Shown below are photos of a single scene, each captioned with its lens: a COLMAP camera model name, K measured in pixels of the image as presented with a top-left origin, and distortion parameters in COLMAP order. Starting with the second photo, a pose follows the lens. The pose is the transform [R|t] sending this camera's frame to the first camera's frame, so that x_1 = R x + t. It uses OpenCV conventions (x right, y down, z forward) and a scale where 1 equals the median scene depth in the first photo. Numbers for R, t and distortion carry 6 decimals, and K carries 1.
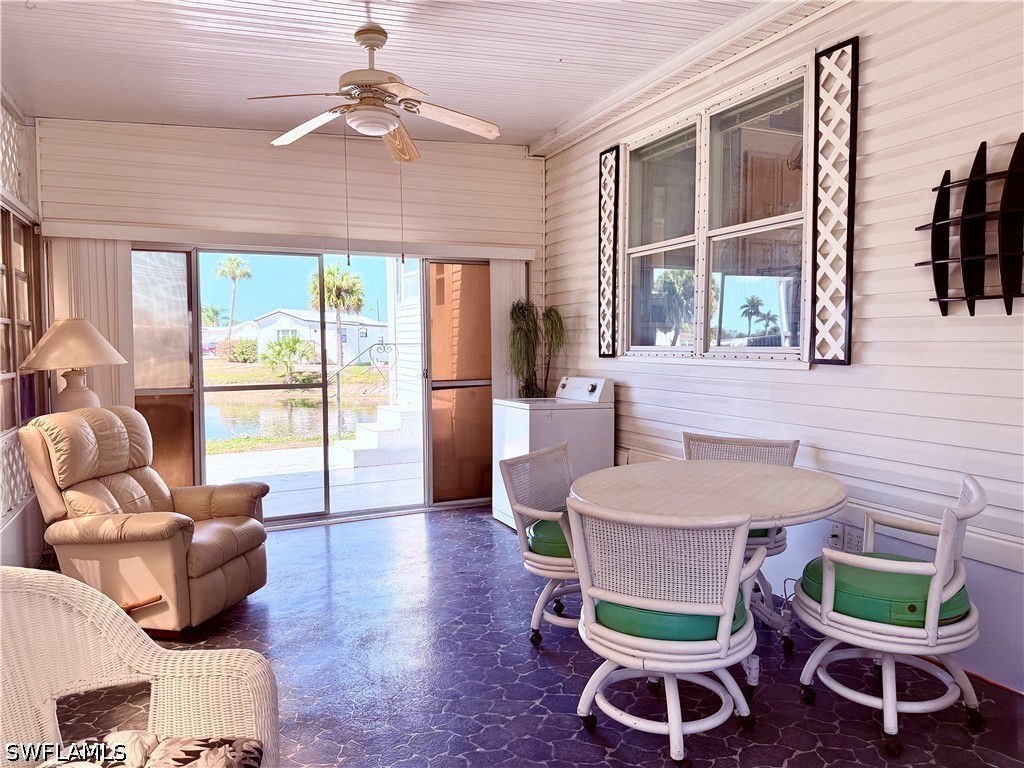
lens RADIAL K [[762.8, 0, 508.7], [0, 762.8, 385.8], [0, 0, 1]] dist [0.008811, -0.003839]
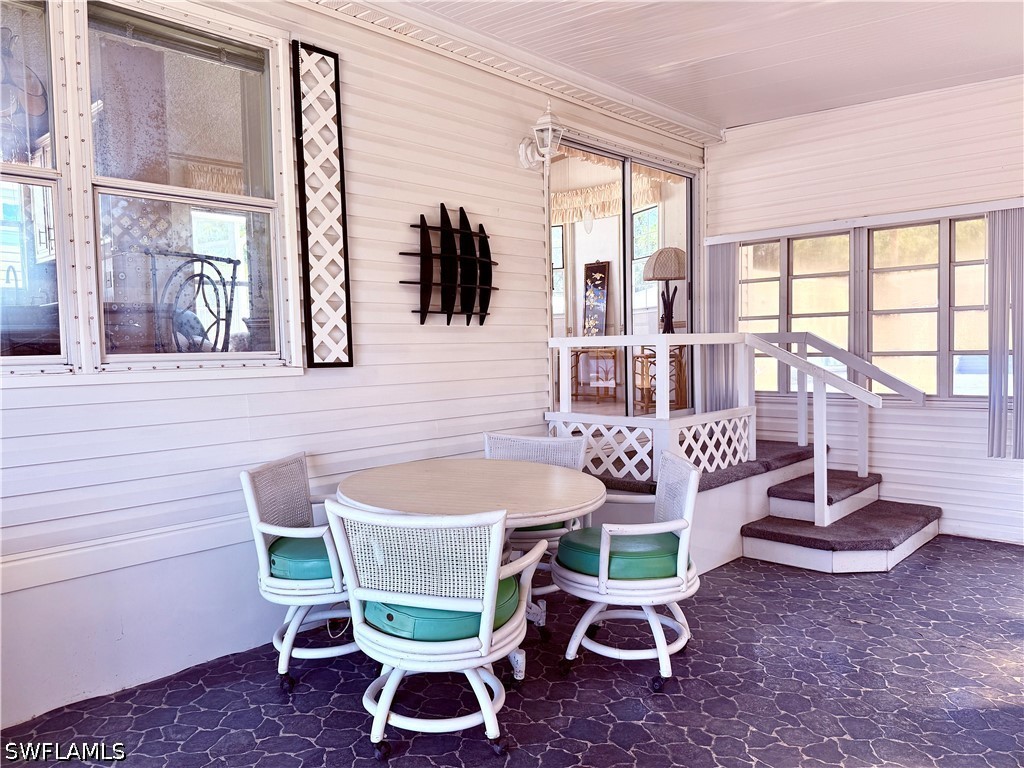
lens RADIAL K [[762.8, 0, 508.1], [0, 762.8, 386.0], [0, 0, 1]] dist [0.008811, -0.003839]
pose [[-0.413370, -0.049406, 0.909222, -0.618547], [0.061493, 0.994733, 0.082010, -0.074992], [-0.908484, 0.089812, -0.408155, 1.254802]]
